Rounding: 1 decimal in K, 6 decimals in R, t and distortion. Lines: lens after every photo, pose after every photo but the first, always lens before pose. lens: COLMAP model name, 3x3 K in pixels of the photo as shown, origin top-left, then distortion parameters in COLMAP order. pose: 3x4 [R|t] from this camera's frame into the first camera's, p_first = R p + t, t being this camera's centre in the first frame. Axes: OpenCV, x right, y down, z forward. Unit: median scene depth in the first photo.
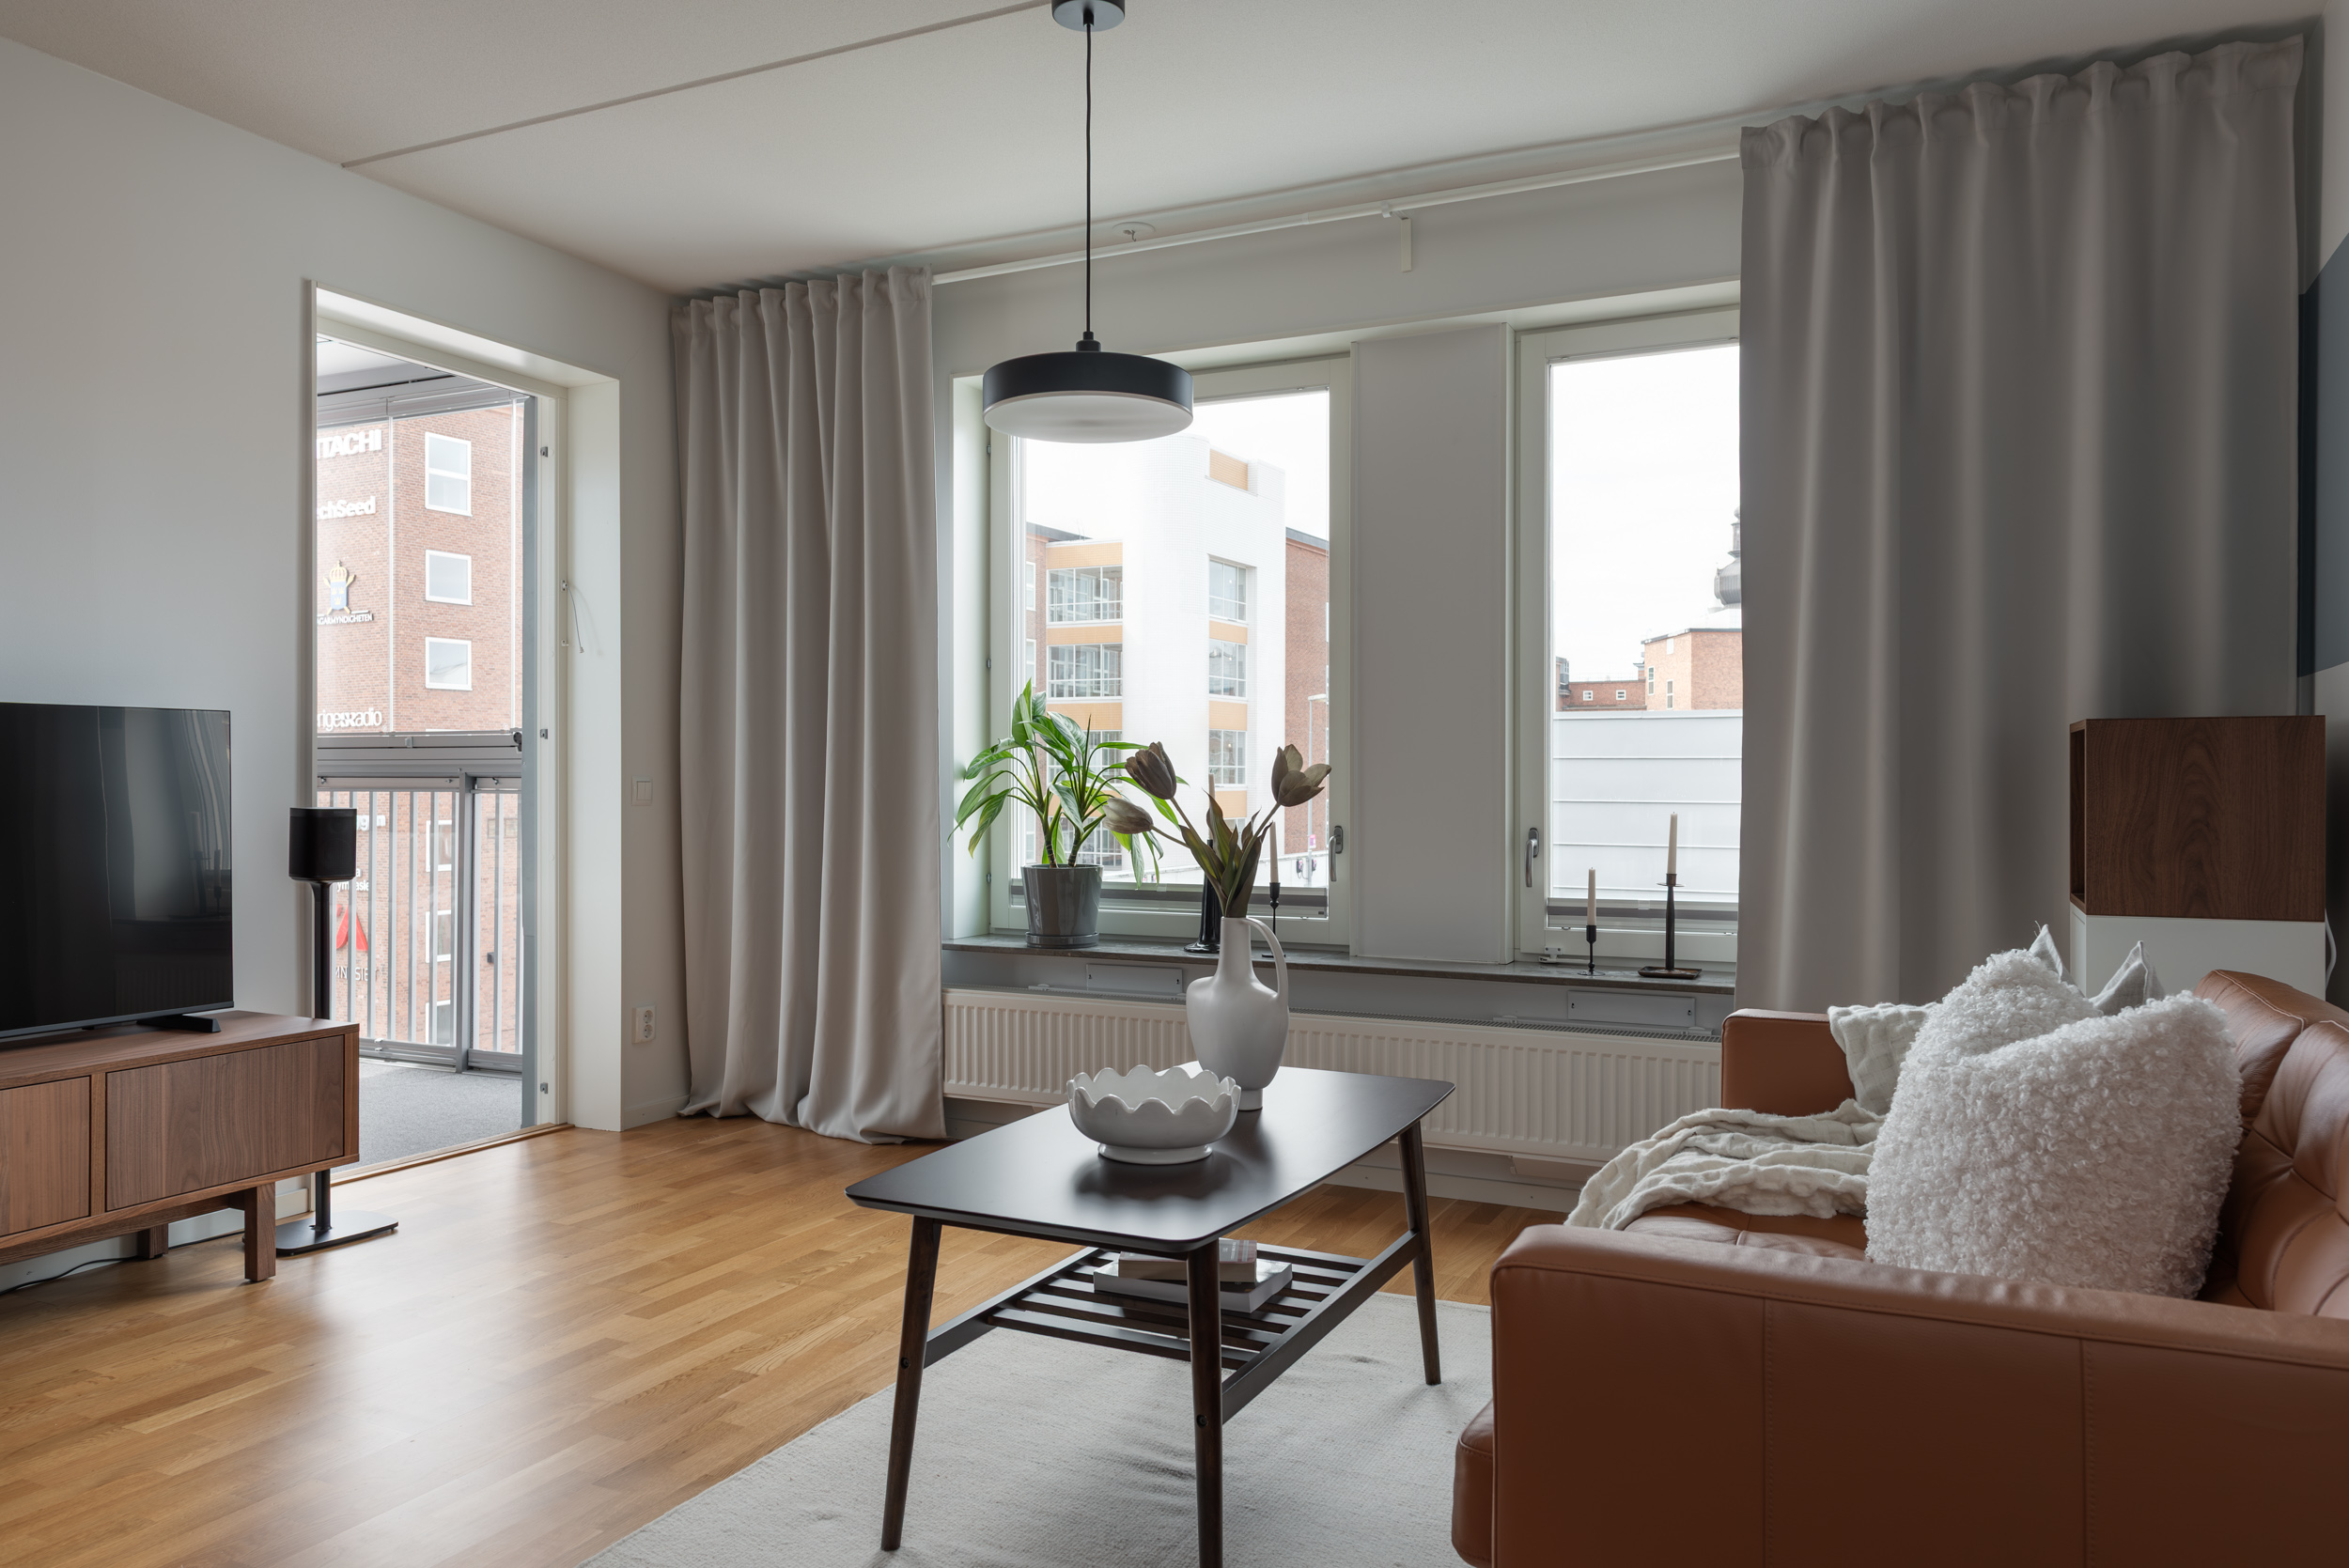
lens RADIAL K [[1598.7, 0, 1174.5], [0, 1598.7, 784.0], [0, 0, 1]] dist [-0.008027, 0.030285]
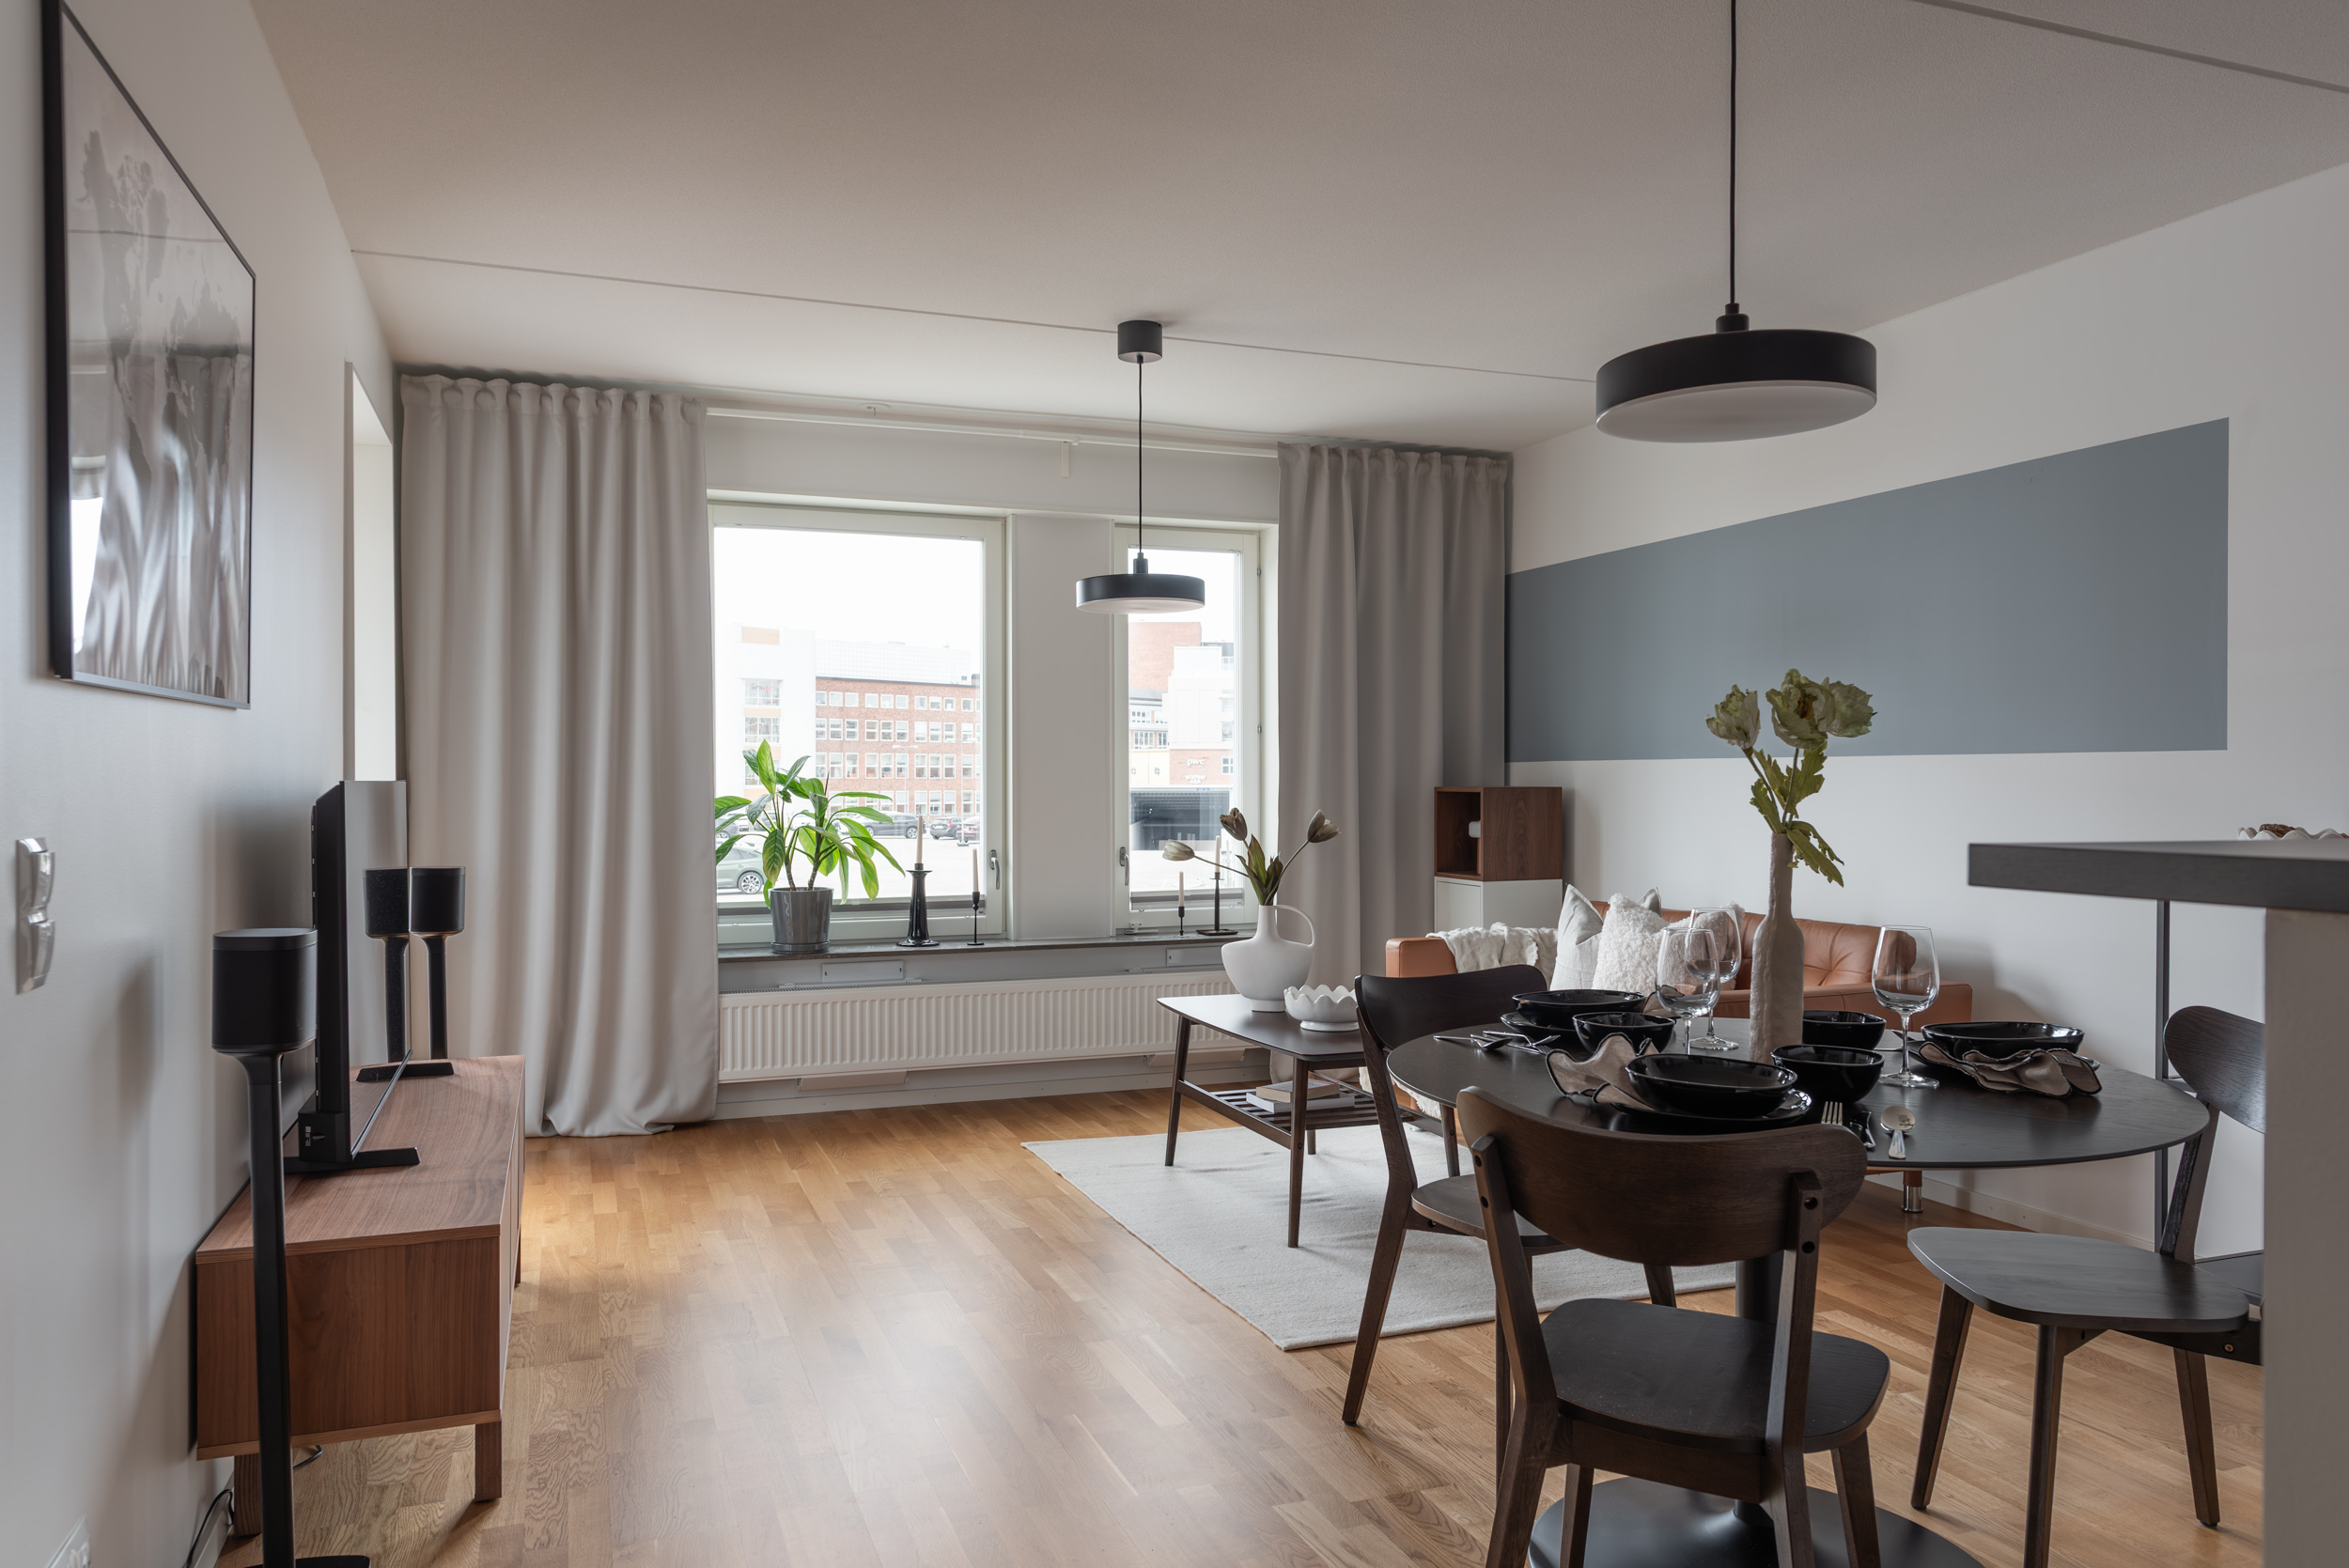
lens RADIAL K [[1598.7, 0, 1174.5], [0, 1598.7, 784.0], [0, 0, 1]] dist [-0.008027, 0.030285]
pose [[0.695381, -0.006998, 0.718608, -0.798458], [0.005105, 0.999975, 0.004797, -0.038006], [-0.718624, 0.000333, 0.695399, -0.102100]]
